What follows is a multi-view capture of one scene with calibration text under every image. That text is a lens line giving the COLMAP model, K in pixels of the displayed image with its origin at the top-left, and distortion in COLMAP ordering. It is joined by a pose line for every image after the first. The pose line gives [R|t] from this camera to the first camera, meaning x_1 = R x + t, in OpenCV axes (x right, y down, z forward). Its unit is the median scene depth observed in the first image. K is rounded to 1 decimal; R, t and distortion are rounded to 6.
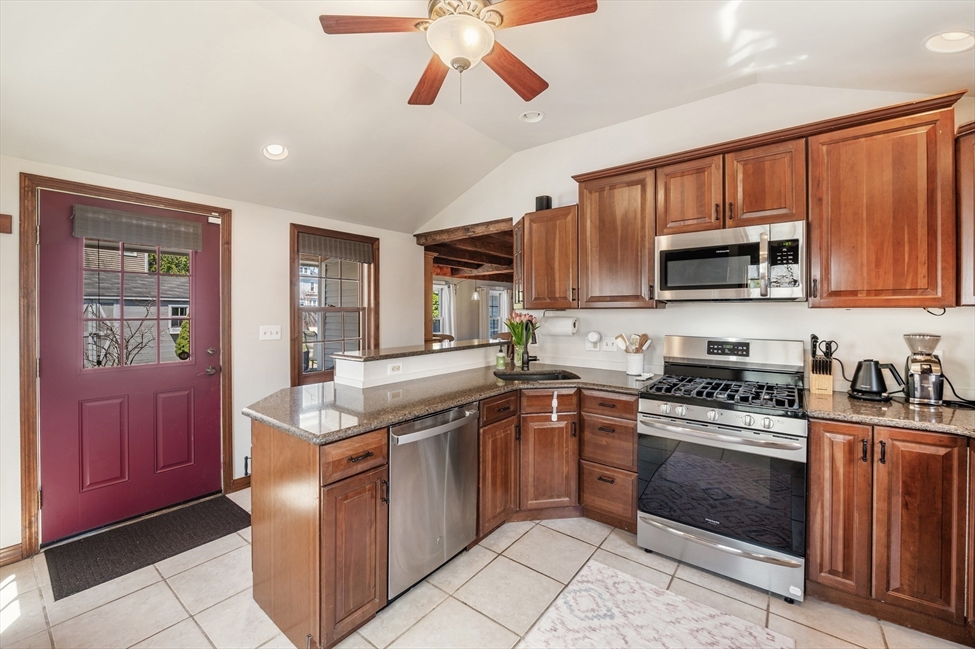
lens RADIAL K [[403.4, 0, 486.8], [0, 403.4, 312.3], [0, 0, 1]] dist [-0.002408, -0.000433]
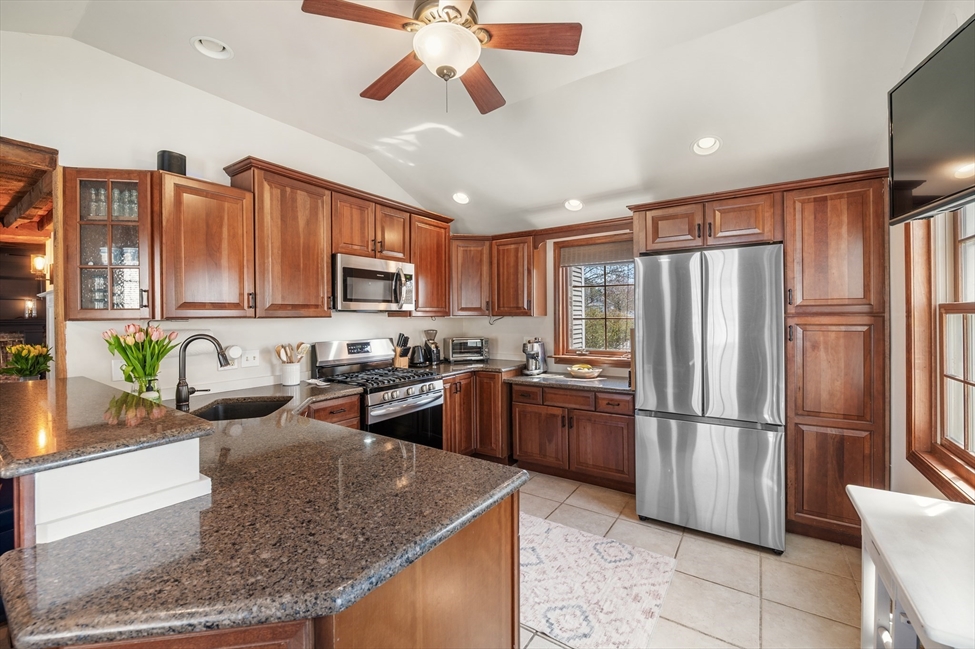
lens RADIAL K [[400.3, 0, 487.3], [0, 400.3, 318.5], [0, 0, 1]] dist [-0.003899, -0.000609]
pose [[-0.058957, -0.003134, 0.998256, -0.732751], [0.013276, 0.999904, 0.003924, -0.005561], [-0.998172, 0.013484, -0.058910, 0.669257]]
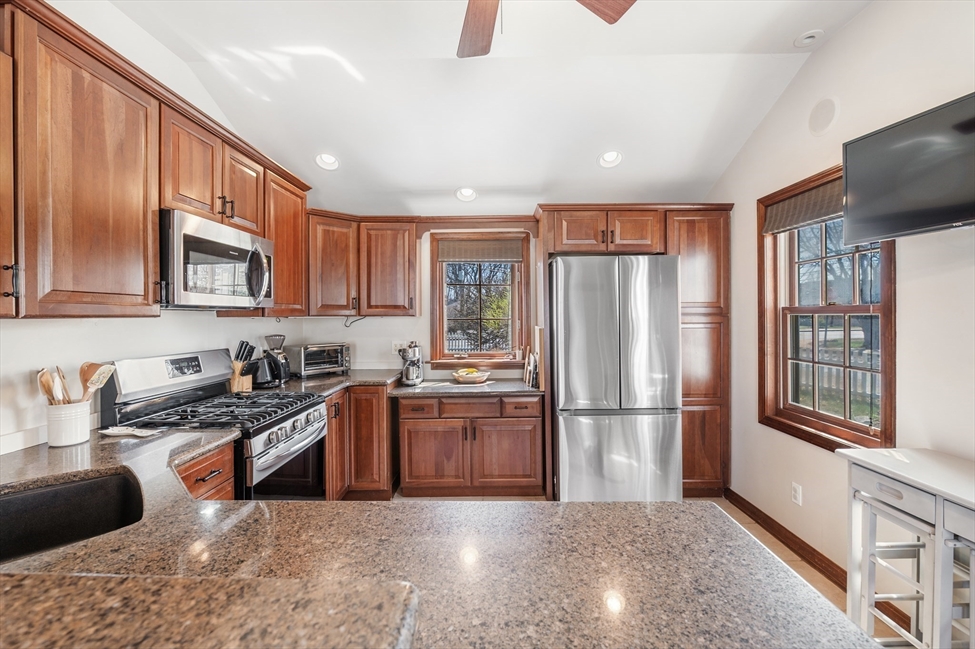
lens RADIAL K [[411.1, 0, 487.0], [0, 411.1, 319.4], [0, 0, 1]] dist [-0.004630, -0.001230]
pose [[-0.597804, -0.000174, 0.801643, -0.442239], [0.012449, 0.999877, 0.009501, -0.005953], [-0.801546, 0.015659, -0.597728, 1.018269]]
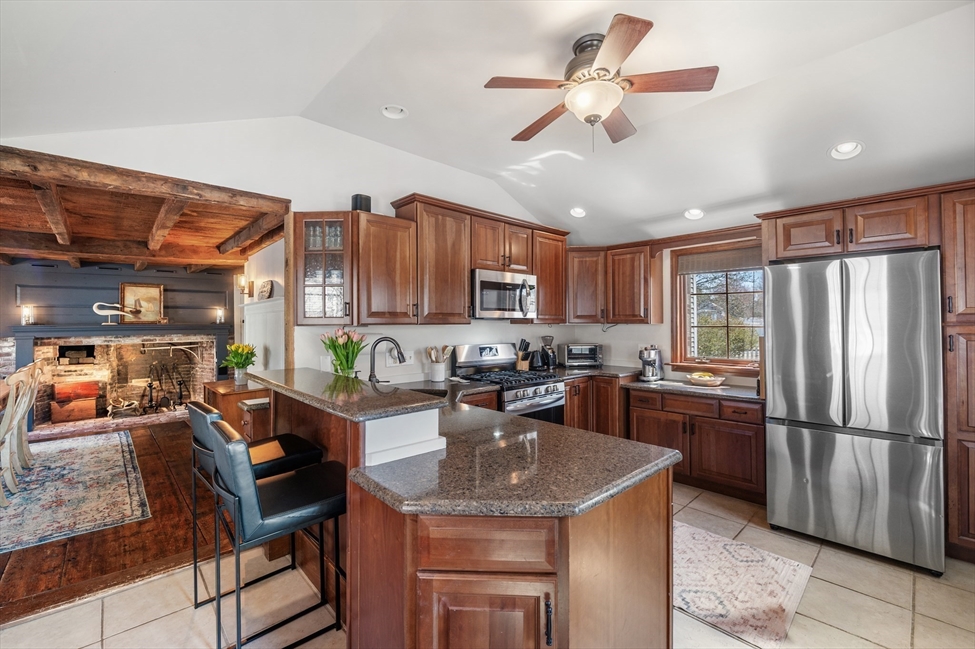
lens RADIAL K [[411.1, 0, 487.0], [0, 411.1, 319.4], [0, 0, 1]] dist [-0.004630, -0.001230]
pose [[0.157945, 0.011300, 0.987383, -0.898189], [0.008834, 0.999878, -0.012856, -0.007993], [-0.987408, 0.010753, 0.157826, 0.778333]]
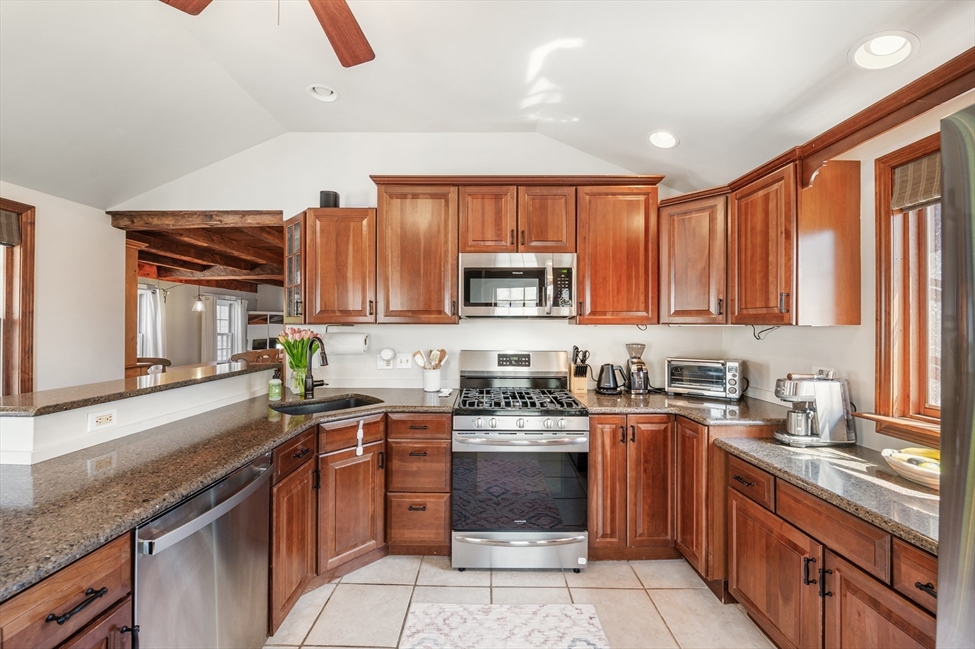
lens RADIAL K [[394.4, 0, 487.5], [0, 394.4, 324.5], [0, 0, 1]] dist [-0.003110, -0.000643]
pose [[0.795232, 0.004960, 0.606284, -0.127747], [-0.001226, 0.999978, -0.006573, -0.002171], [-0.606304, 0.004484, 0.795221, 0.175752]]
